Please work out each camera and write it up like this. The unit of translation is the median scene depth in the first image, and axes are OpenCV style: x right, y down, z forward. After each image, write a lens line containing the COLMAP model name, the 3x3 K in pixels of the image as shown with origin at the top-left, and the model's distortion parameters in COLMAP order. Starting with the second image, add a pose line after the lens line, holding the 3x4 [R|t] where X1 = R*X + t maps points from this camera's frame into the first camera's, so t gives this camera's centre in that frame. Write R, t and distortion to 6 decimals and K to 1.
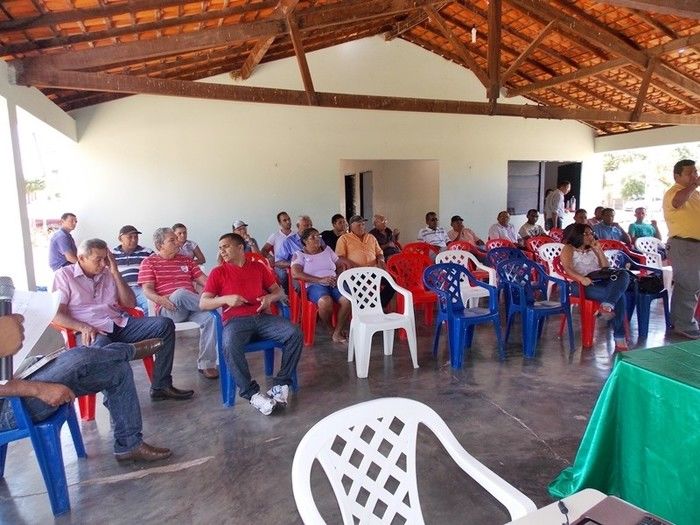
lens RADIAL K [[511.2, 0, 367.4], [0, 511.2, 272.5], [0, 0, 1]] dist [0.023886, -0.004042]
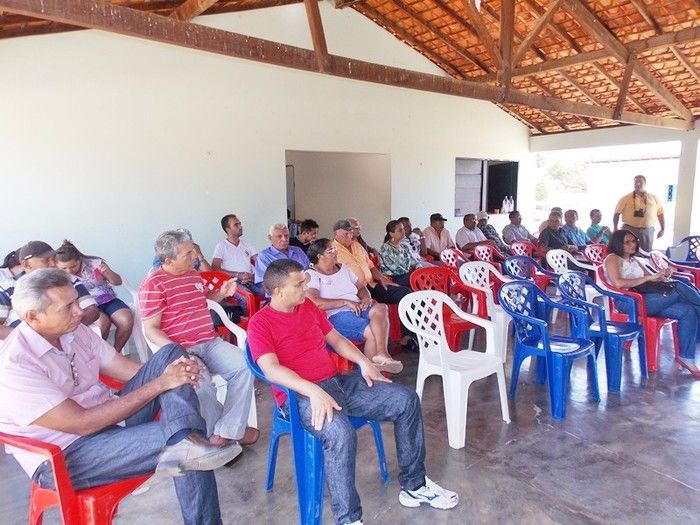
lens RADIAL K [[522.7, 0, 363.0], [0, 522.7, 261.1], [0, 0, 1]] dist [0.062355, -0.011964]
pose [[0.950266, -0.030883, 0.309903, -0.260958], [0.037518, 0.999176, -0.015471, -0.036528], [-0.309170, 0.026329, 0.950642, 0.239569]]
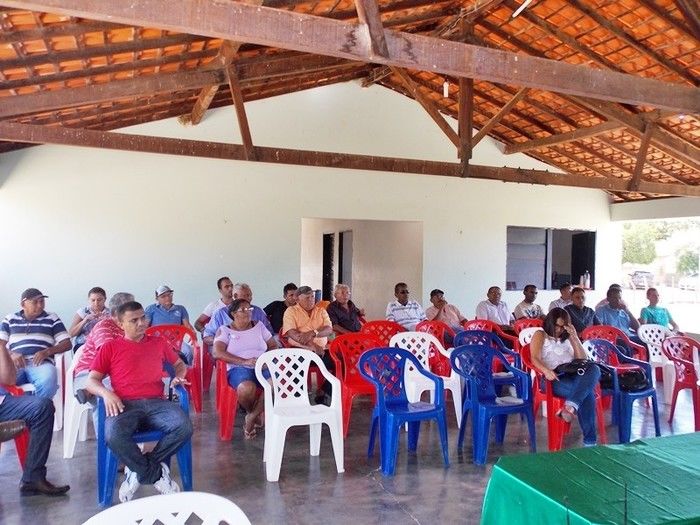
lens RADIAL K [[654.3, 0, 387.1], [0, 654.3, 262.2], [0, 0, 1]] dist [-0.054180, 0.000627]
pose [[0.999231, 0.039092, -0.003048, 0.121941], [-0.039141, 0.989843, -0.136669, -0.008248], [-0.002325, 0.136684, 0.990612, -0.075265]]
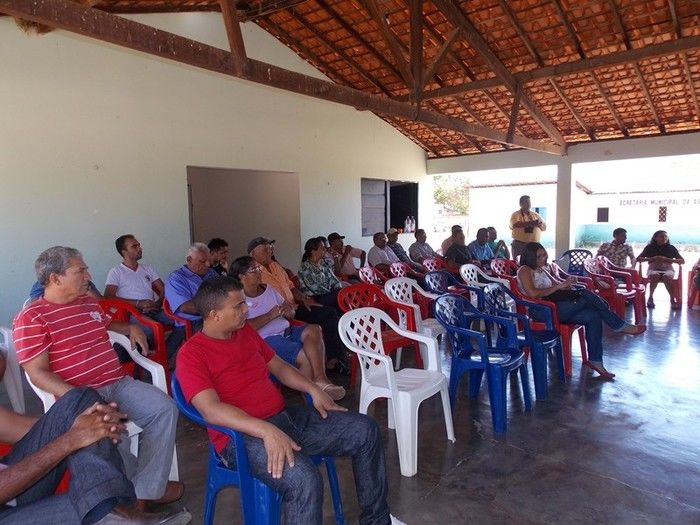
lens RADIAL K [[510.5, 0, 361.8], [0, 510.5, 260.3], [0, 0, 1]] dist [0.078295, -0.052583]
pose [[0.863199, -0.041566, 0.503150, -0.285533], [0.078231, 0.995580, -0.051967, -0.031802], [-0.498766, 0.084220, 0.862635, 0.310840]]
